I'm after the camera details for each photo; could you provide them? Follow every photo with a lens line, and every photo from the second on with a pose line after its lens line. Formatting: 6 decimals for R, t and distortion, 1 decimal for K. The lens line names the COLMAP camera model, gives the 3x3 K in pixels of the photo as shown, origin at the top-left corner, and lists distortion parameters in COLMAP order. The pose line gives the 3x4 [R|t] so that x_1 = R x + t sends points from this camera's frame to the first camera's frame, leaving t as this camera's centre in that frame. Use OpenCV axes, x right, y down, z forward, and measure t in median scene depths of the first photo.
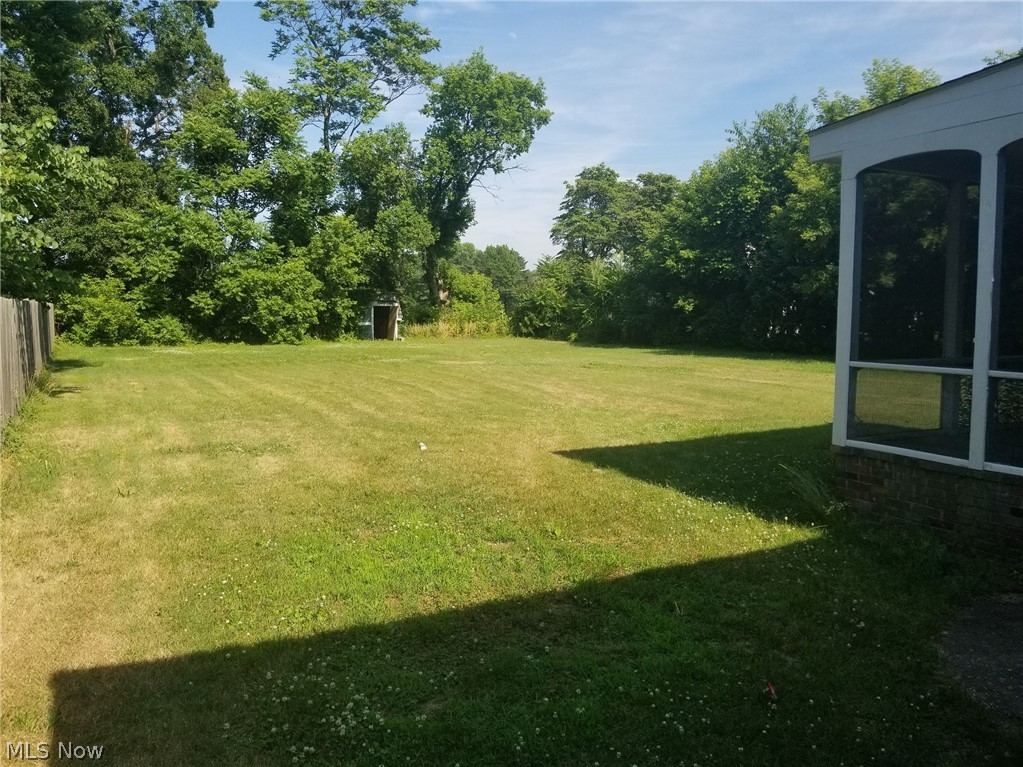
lens RADIAL K [[795.9, 0, 513.0], [0, 795.9, 384.6], [0, 0, 1]] dist [0.009310, -0.006546]
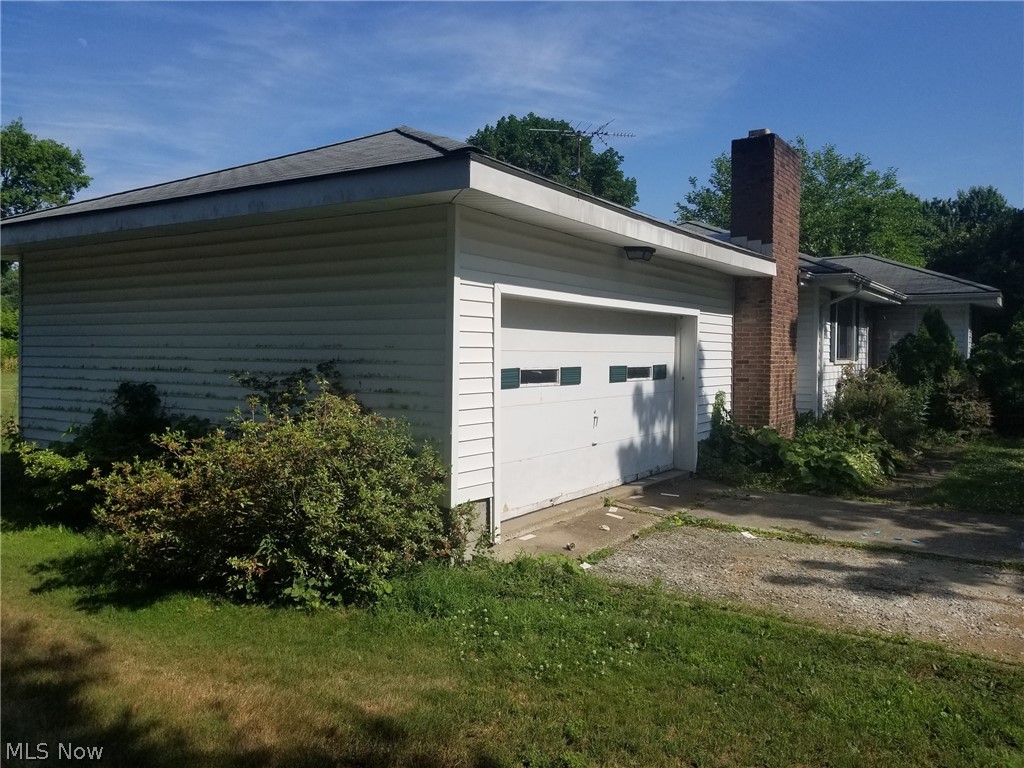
lens RADIAL K [[796.7, 0, 512.3], [0, 796.7, 382.8], [0, 0, 1]] dist [0.009310, -0.006546]
pose [[0.882788, -0.002708, 0.469764, 0.043830], [0.023527, 0.998983, -0.038454, 0.025798], [-0.469182, 0.044999, 0.881954, -0.342657]]
